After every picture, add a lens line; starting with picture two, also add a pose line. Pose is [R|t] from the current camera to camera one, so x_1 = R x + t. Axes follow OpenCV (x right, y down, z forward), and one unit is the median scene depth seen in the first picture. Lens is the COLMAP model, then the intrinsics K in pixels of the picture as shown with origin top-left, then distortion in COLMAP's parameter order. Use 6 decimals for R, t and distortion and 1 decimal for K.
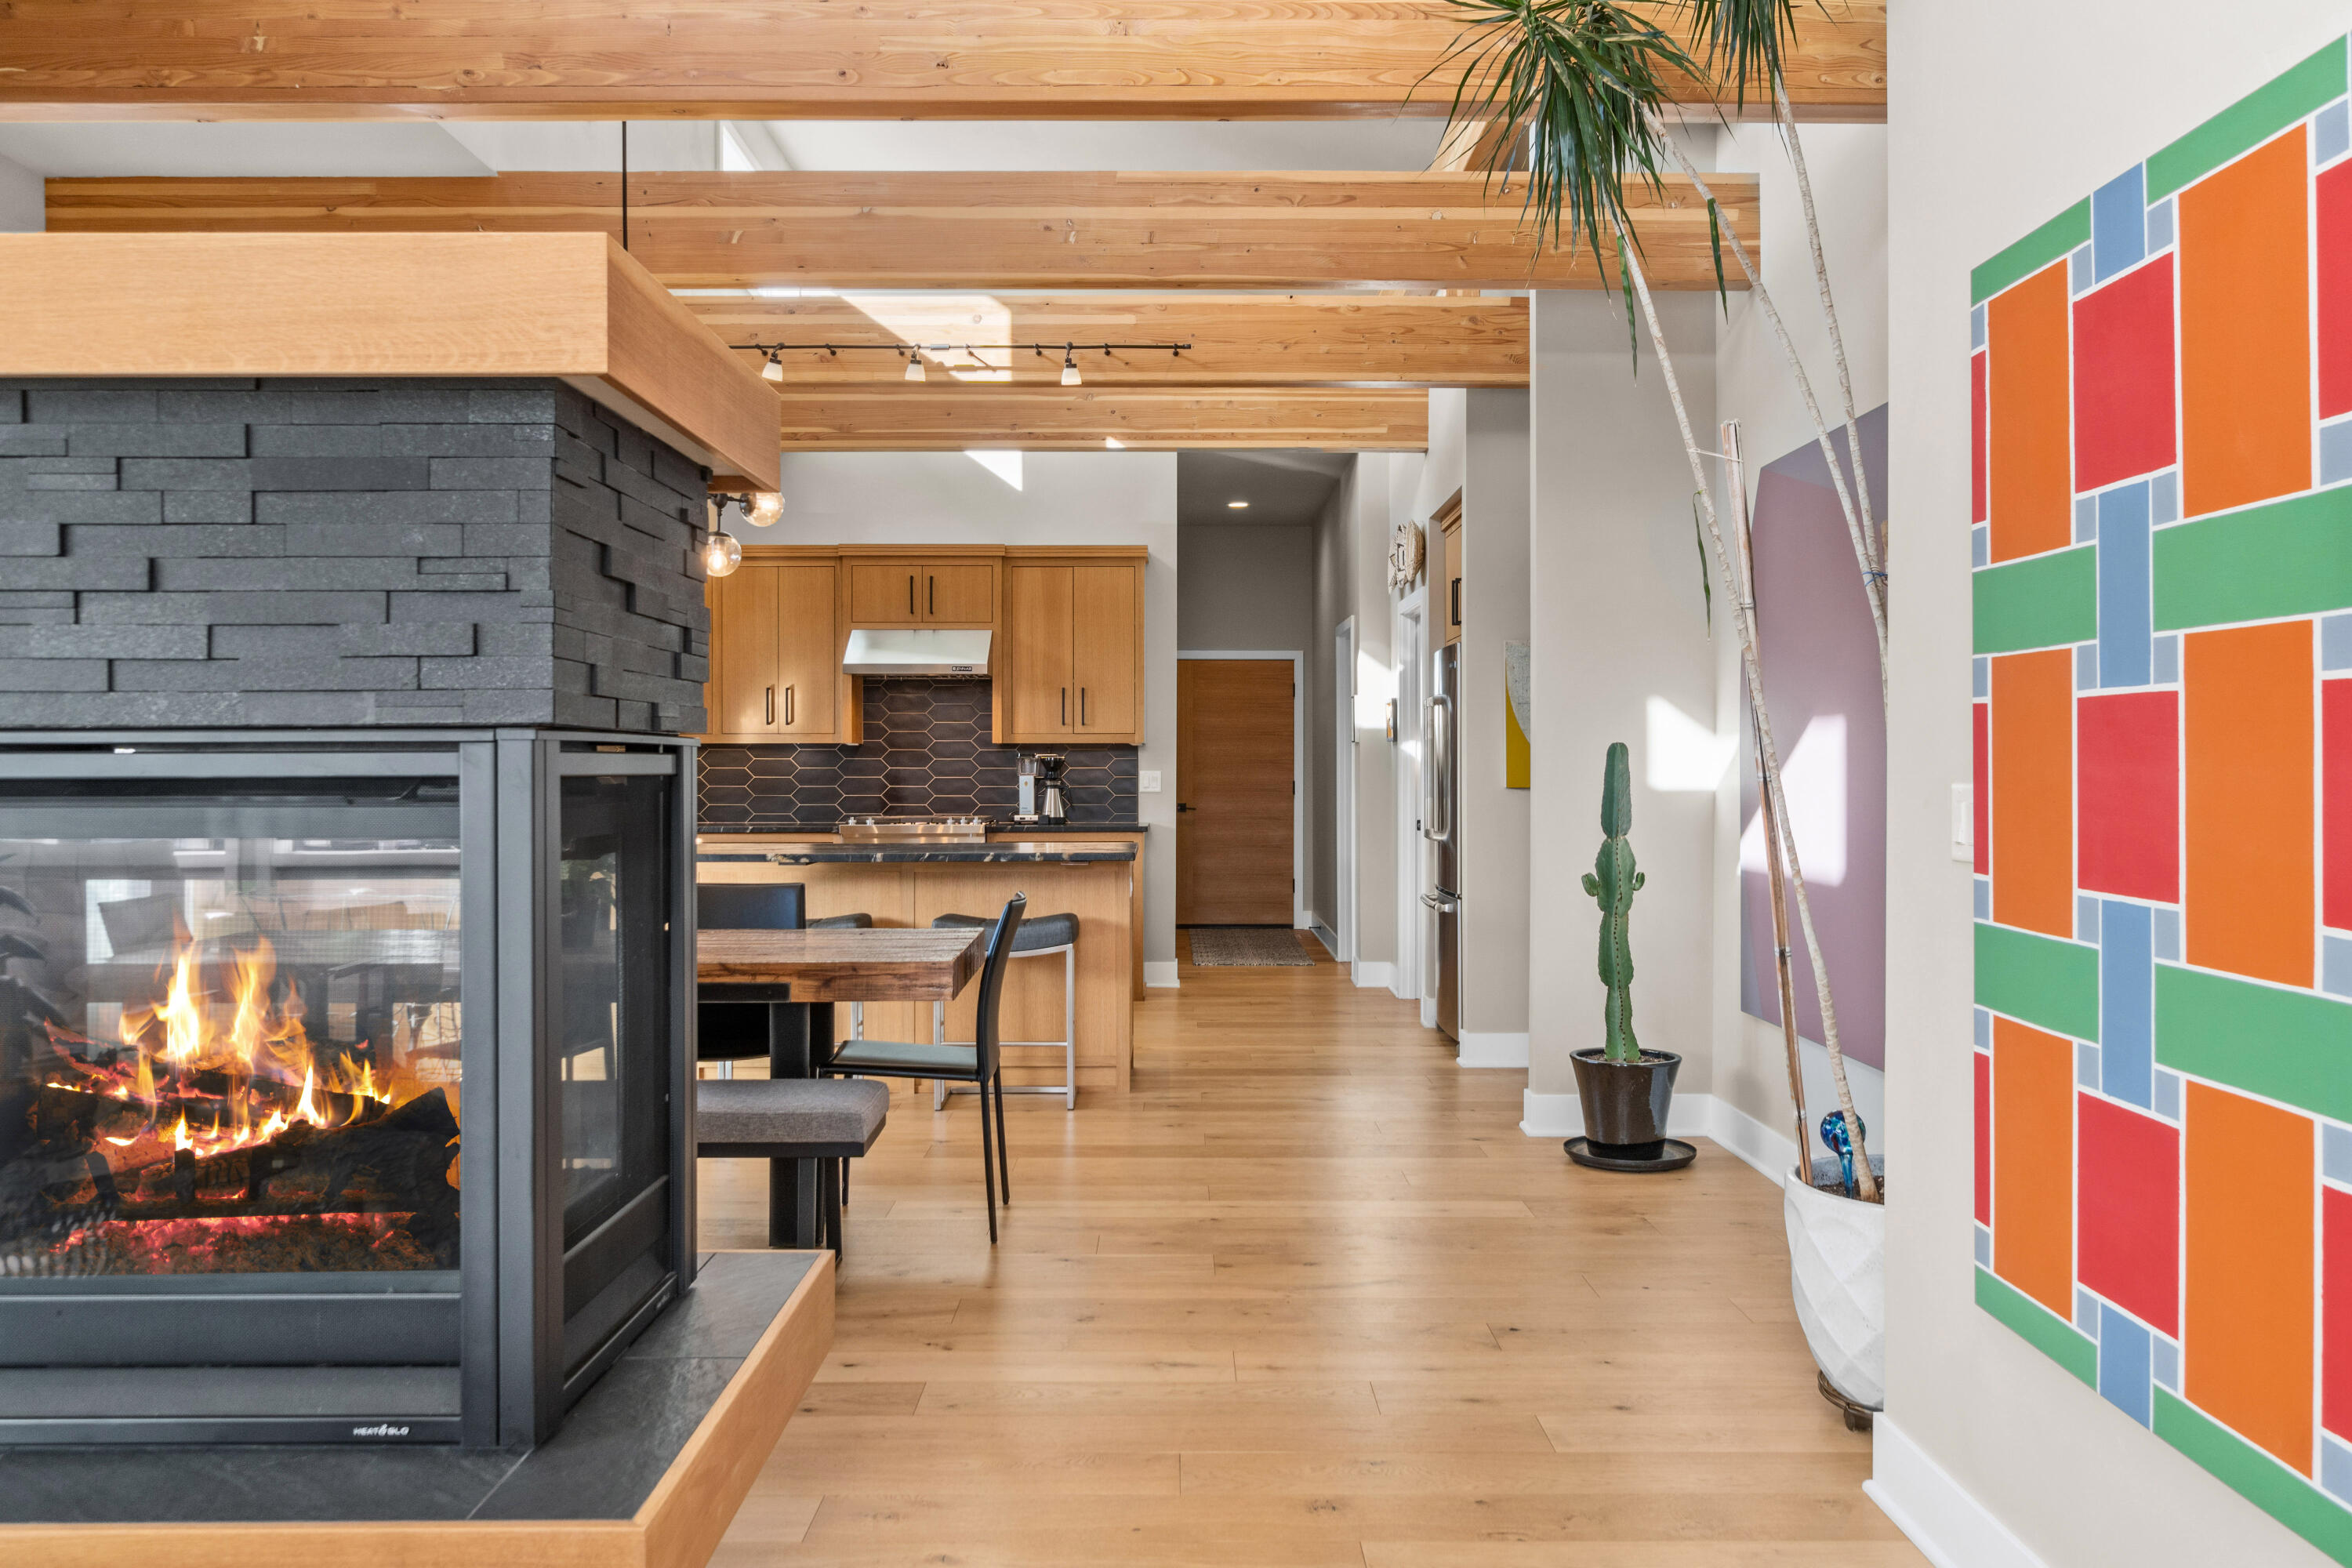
lens RADIAL K [[1834.9, 0, 1167.7], [0, 1834.9, 764.8], [0, 0, 1]] dist [0.009320, 0.003590]
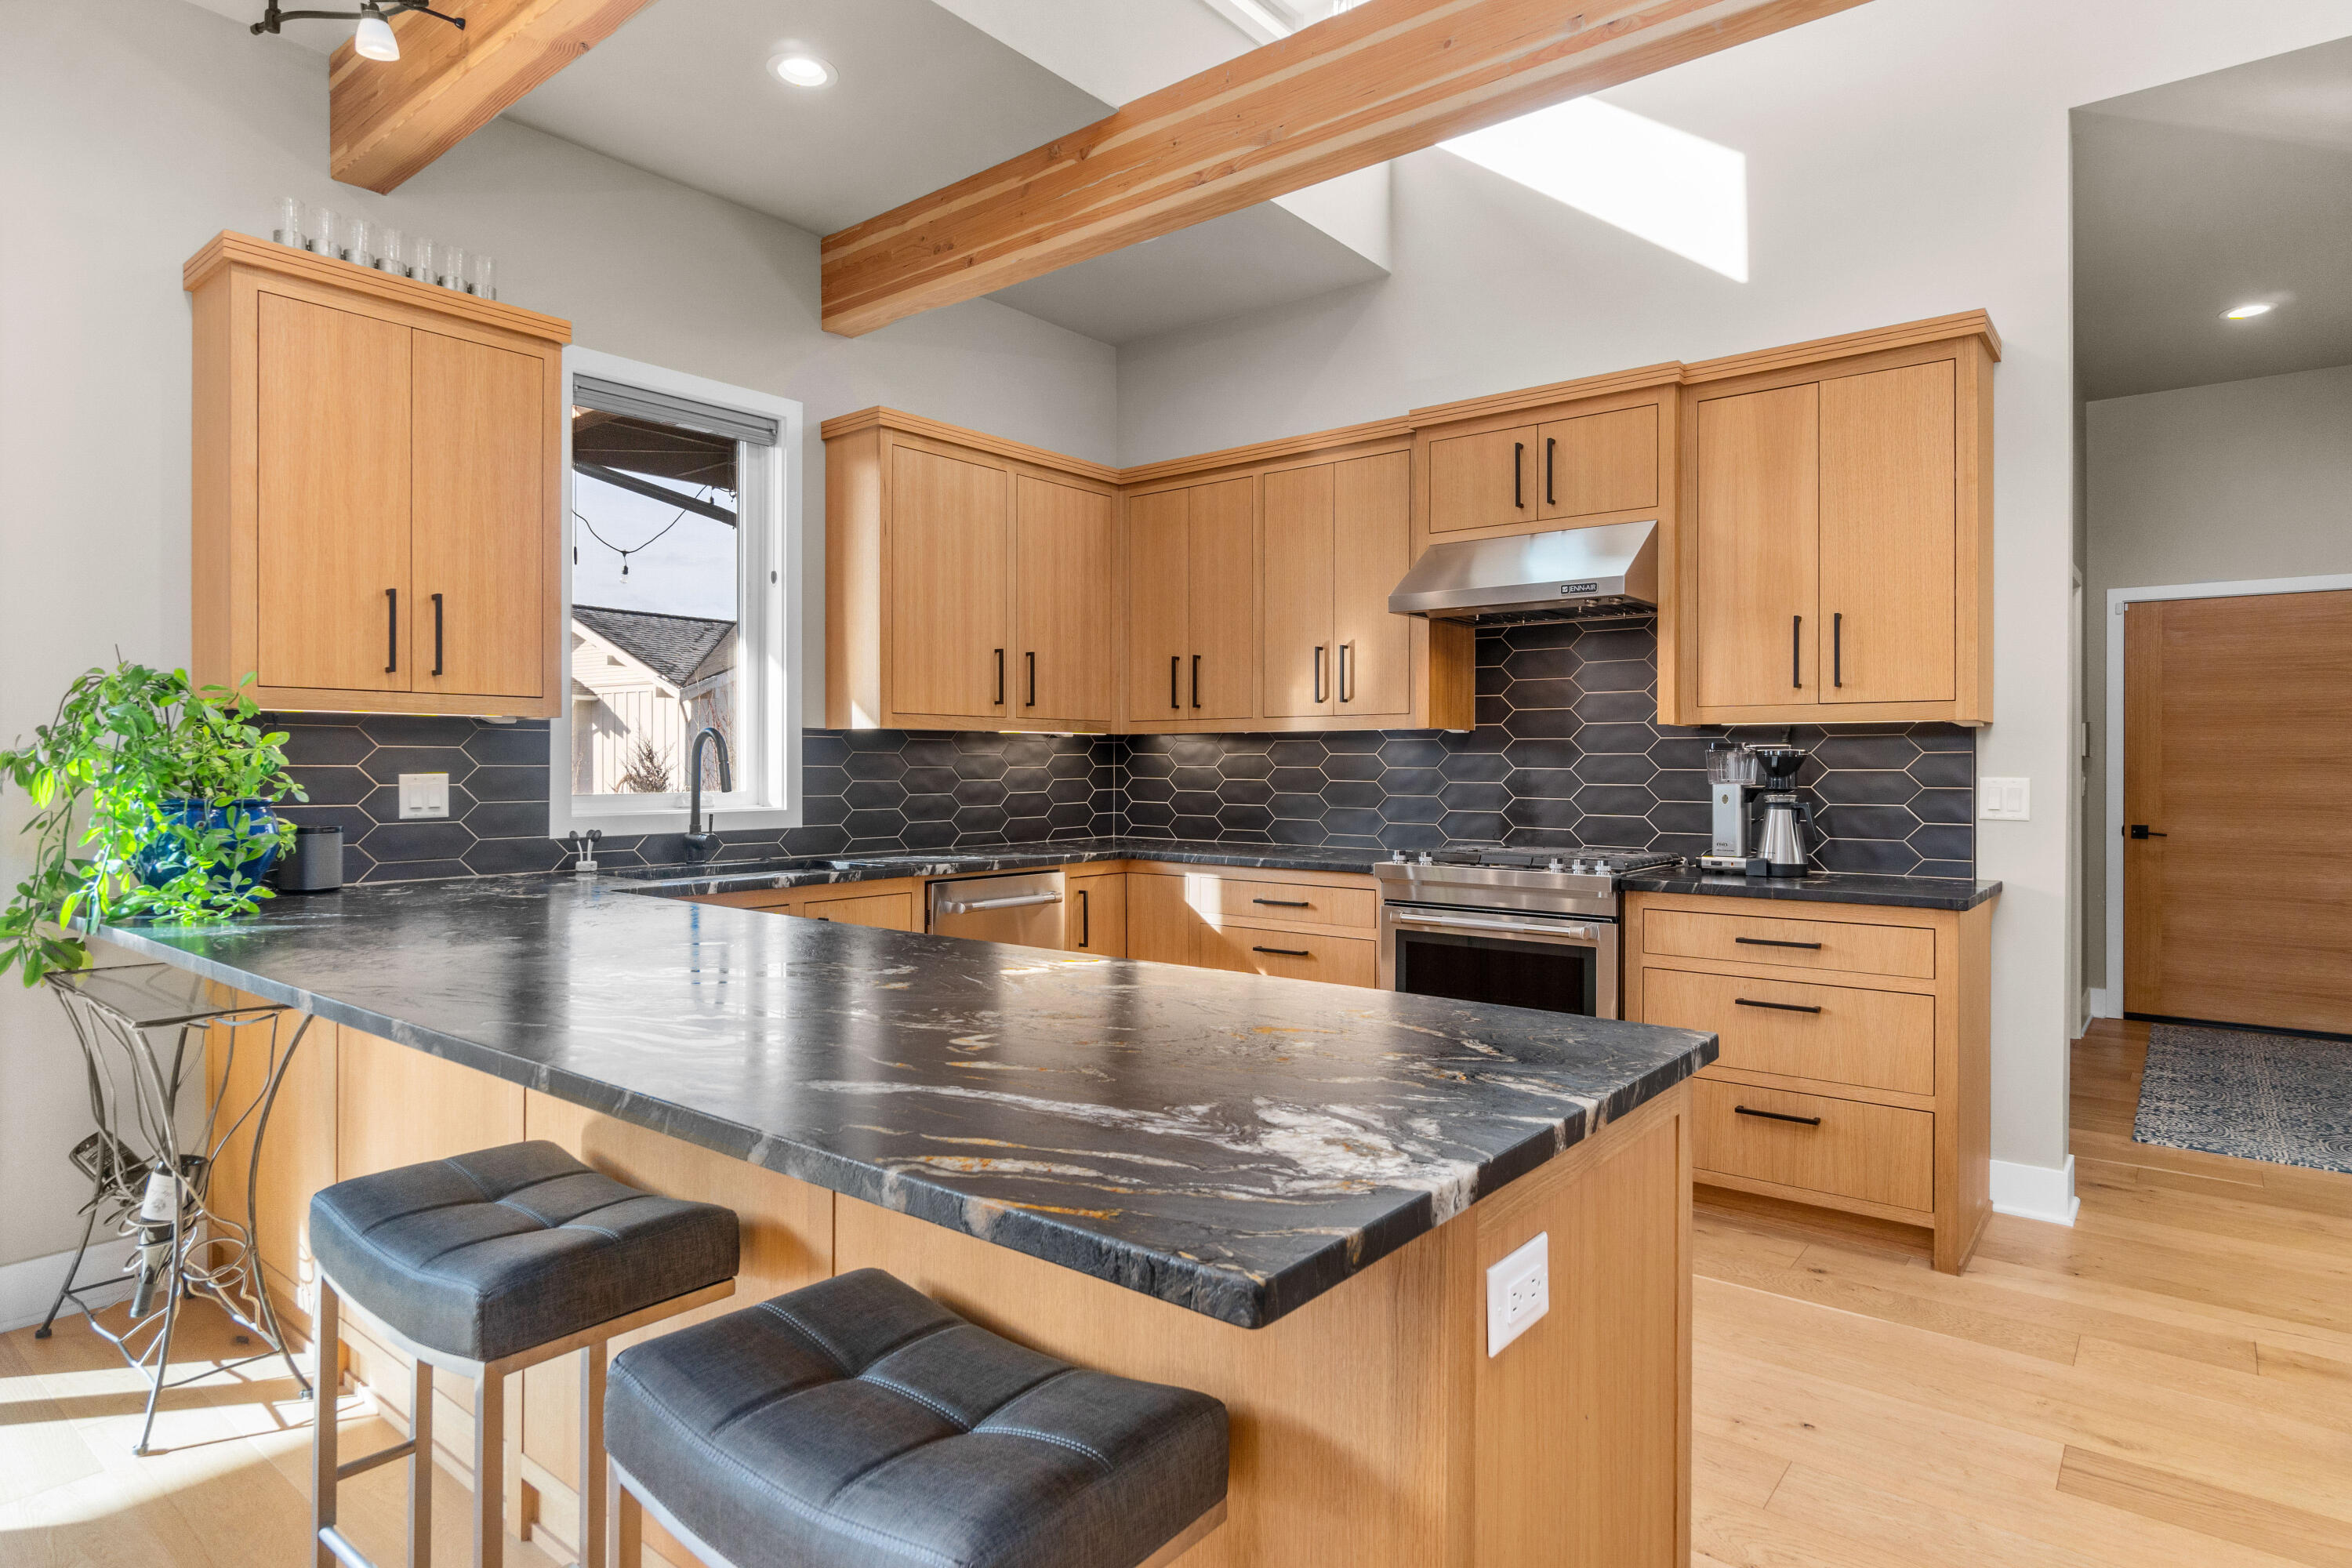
lens RADIAL K [[1272.6, 0, 1190.7], [0, 1272.6, 762.9], [0, 0, 1]] dist [-0.010914, 0.001011]
pose [[0.781000, 0.003076, -0.624524, 0.033484], [-0.002867, 0.999995, 0.001340, -0.000323], [0.624525, 0.000744, 0.781005, 0.606977]]
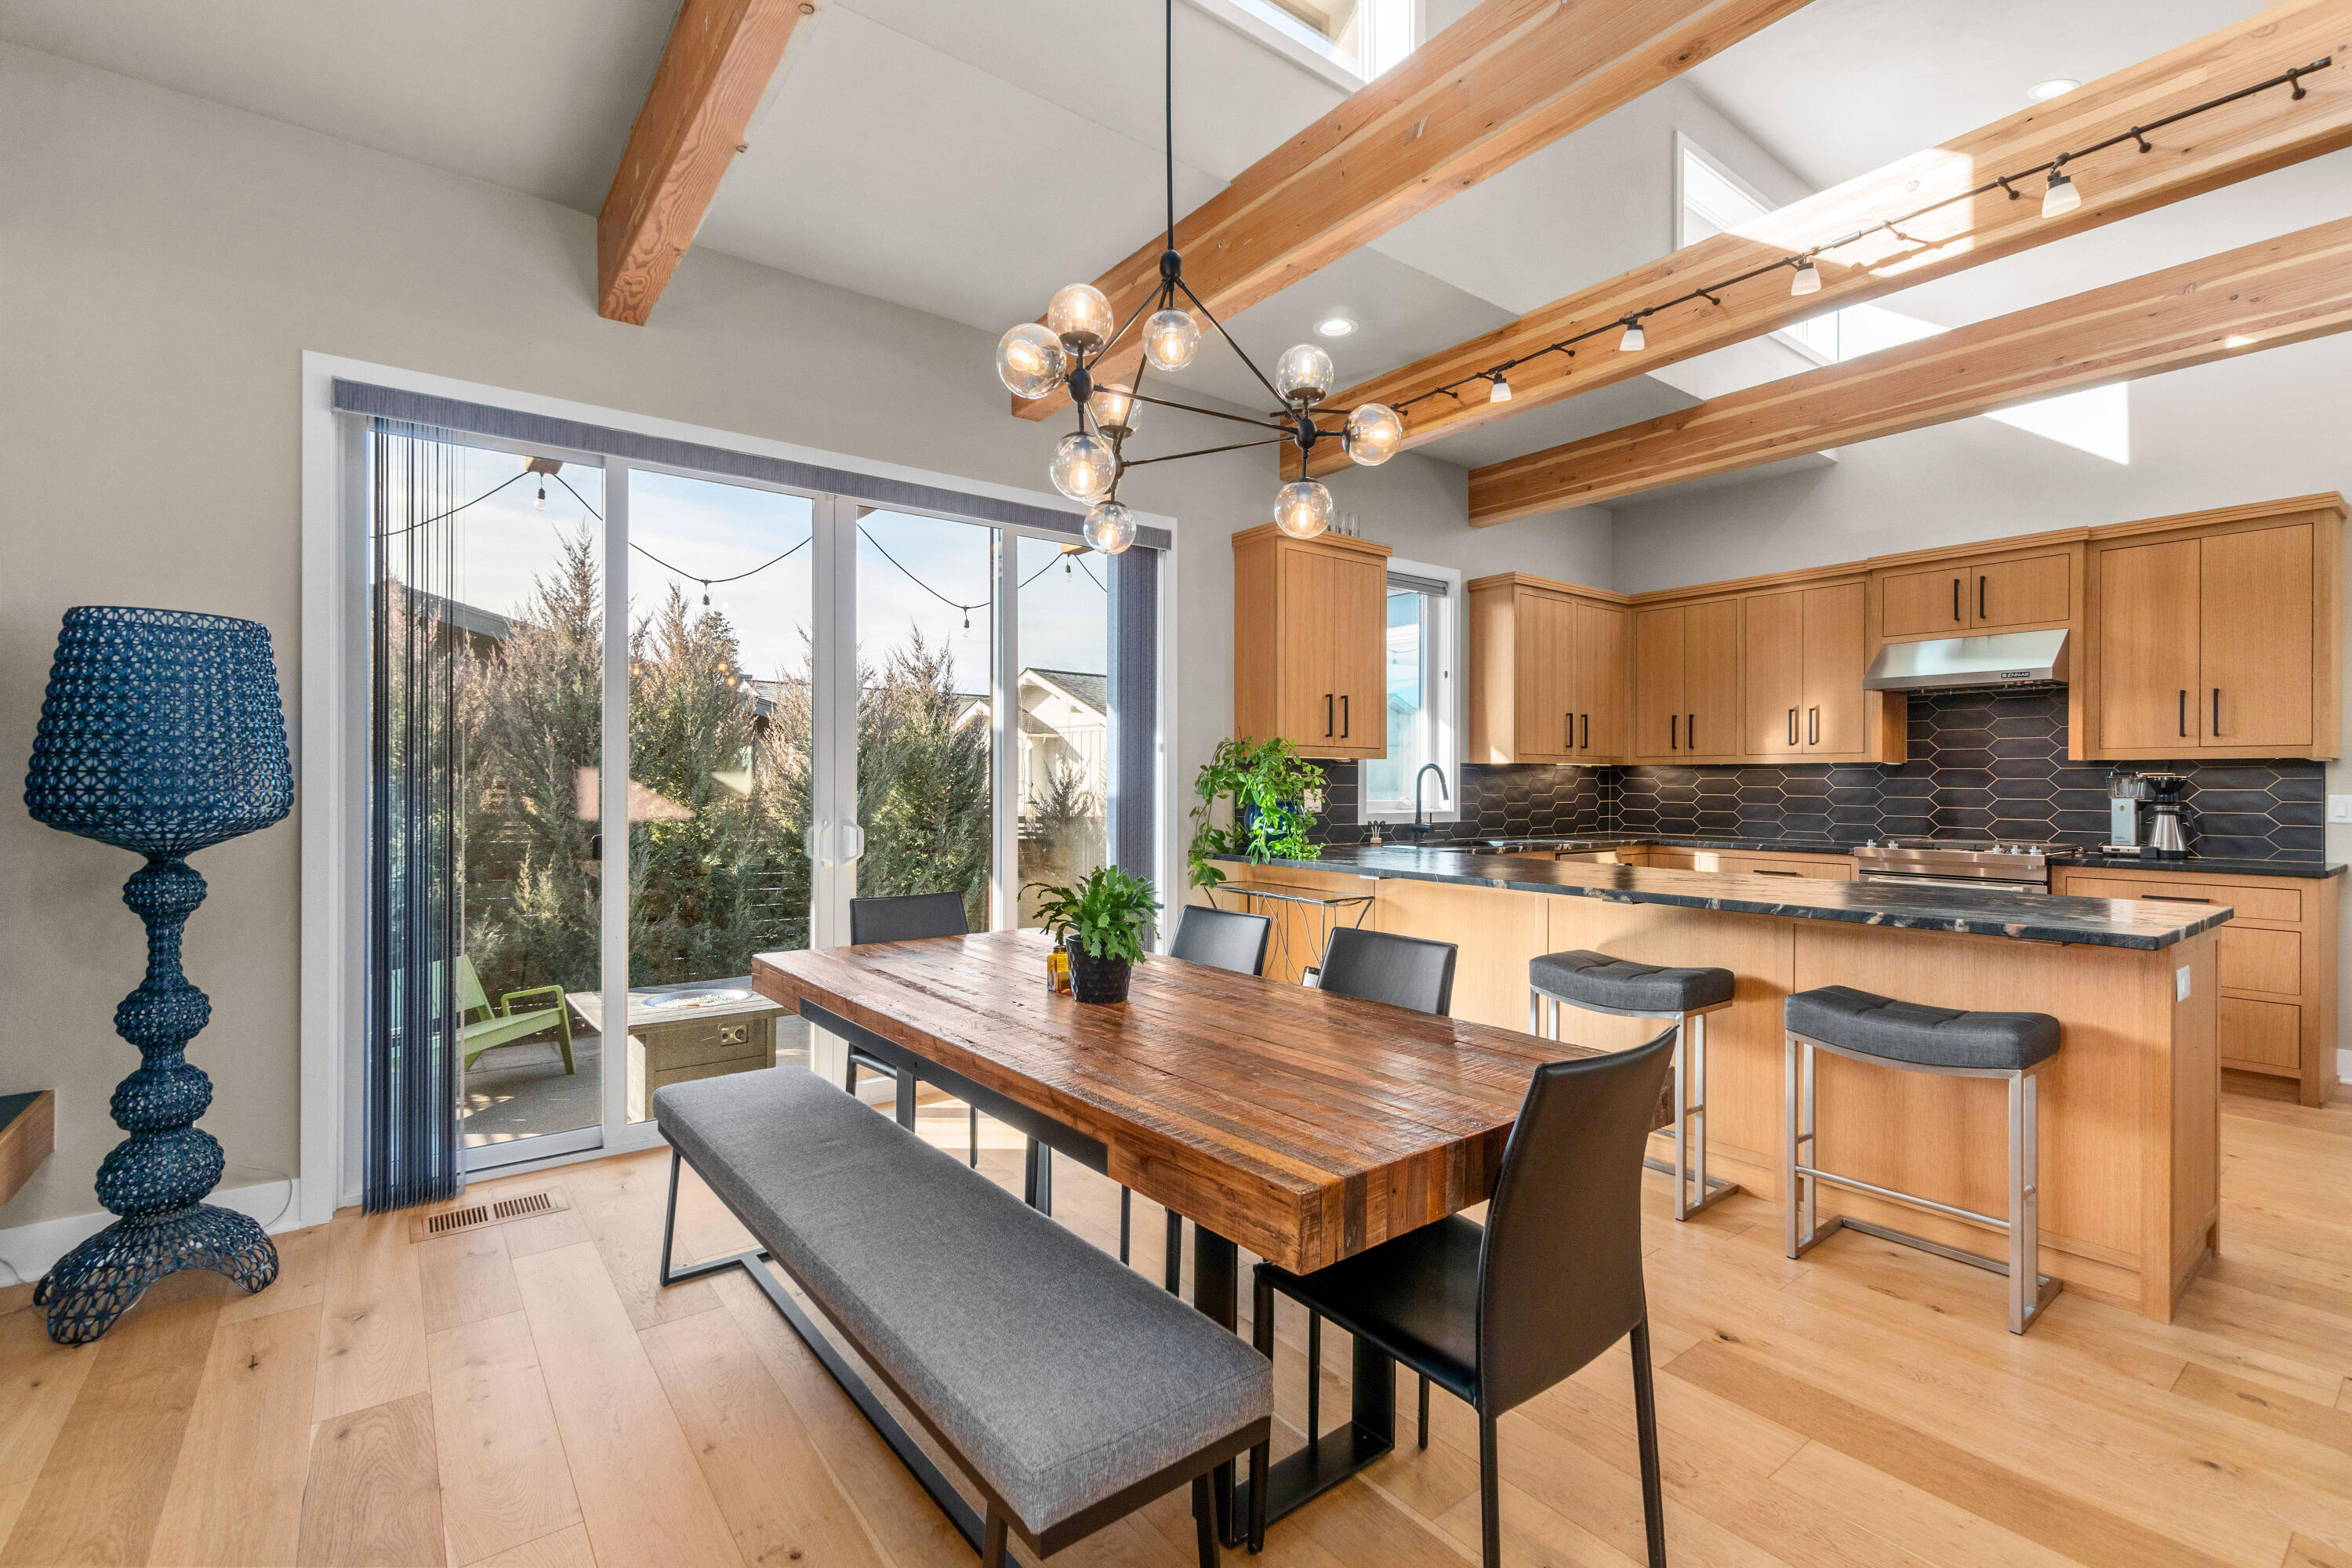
lens RADIAL K [[1031.5, 0, 1186.3], [0, 1031.5, 782.2], [0, 0, 1]] dist [-0.006049, 0.000324]
pose [[0.605395, 0.004293, -0.795914, 0.036658], [-0.004489, 0.999988, 0.001979, -0.000566], [0.795913, 0.002375, 0.605407, 0.376841]]
